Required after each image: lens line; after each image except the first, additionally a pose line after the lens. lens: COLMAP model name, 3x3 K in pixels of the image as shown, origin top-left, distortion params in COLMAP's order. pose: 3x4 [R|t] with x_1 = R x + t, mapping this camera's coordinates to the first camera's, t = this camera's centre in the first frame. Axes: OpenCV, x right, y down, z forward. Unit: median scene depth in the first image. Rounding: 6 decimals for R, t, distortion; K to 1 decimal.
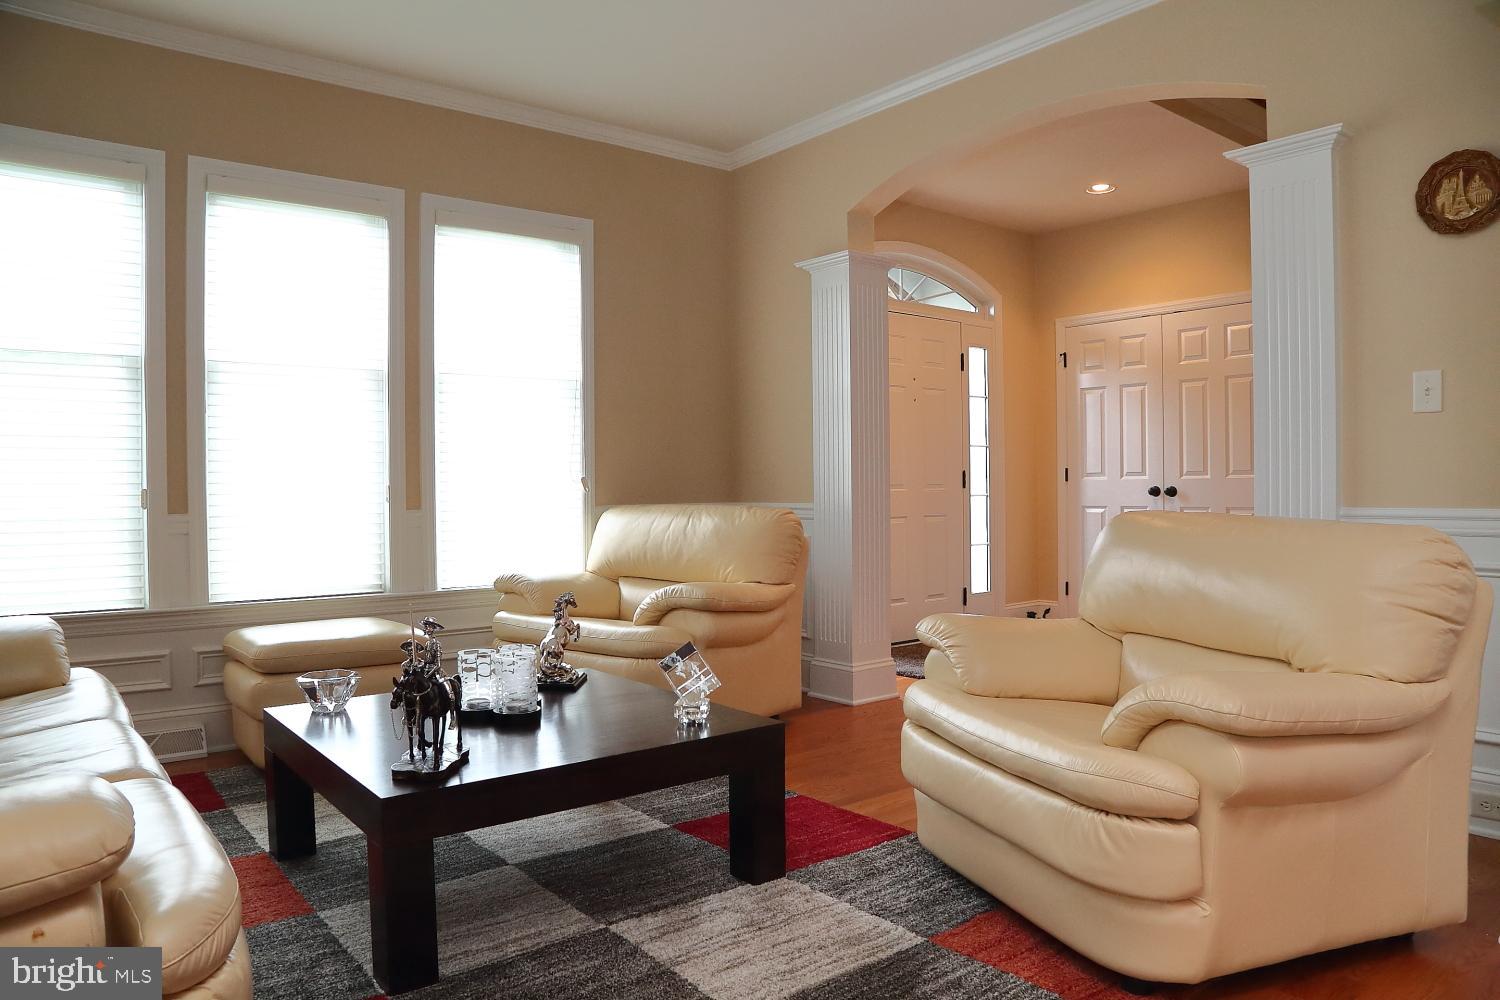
lens RADIAL K [[1025.7, 0, 750.0], [0, 1025.7, 500.0], [0, 0, 1]] dist [-0.118788, 0.061393]
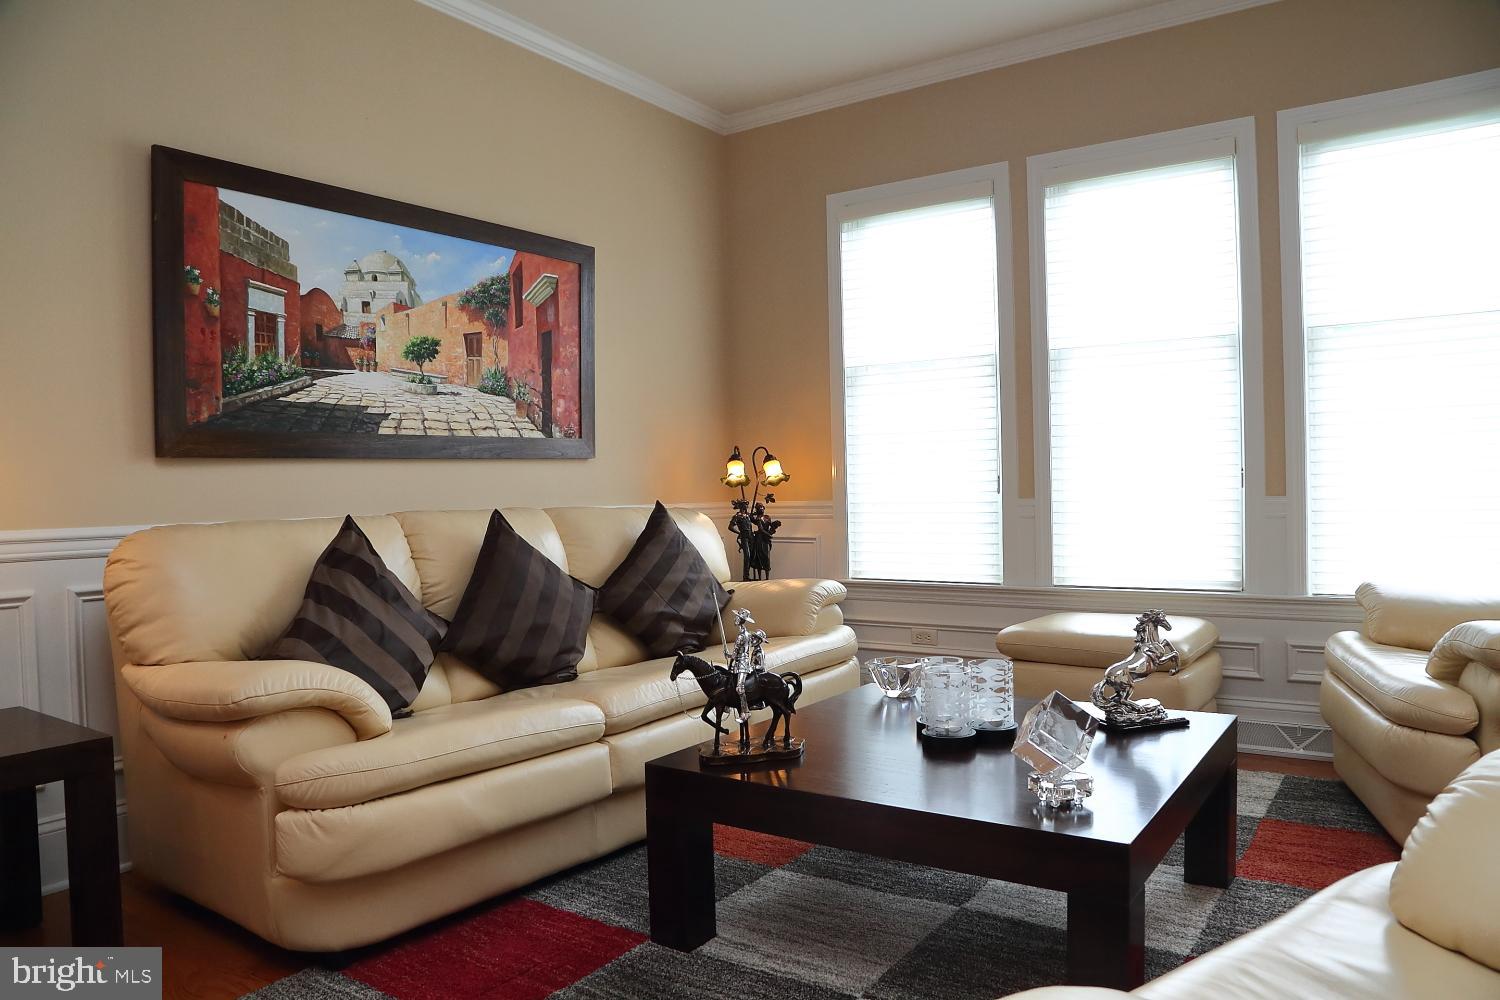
lens RADIAL K [[1066.2, 0, 751.9], [0, 1066.2, 442.4], [0, 0, 1]] dist [0.040966, -0.000044]
pose [[0.323979, -0.034248, -0.945444, 0.410572], [0.007841, 0.999407, -0.033516, -0.009371], [0.946032, 0.003445, 0.324056, 0.348751]]
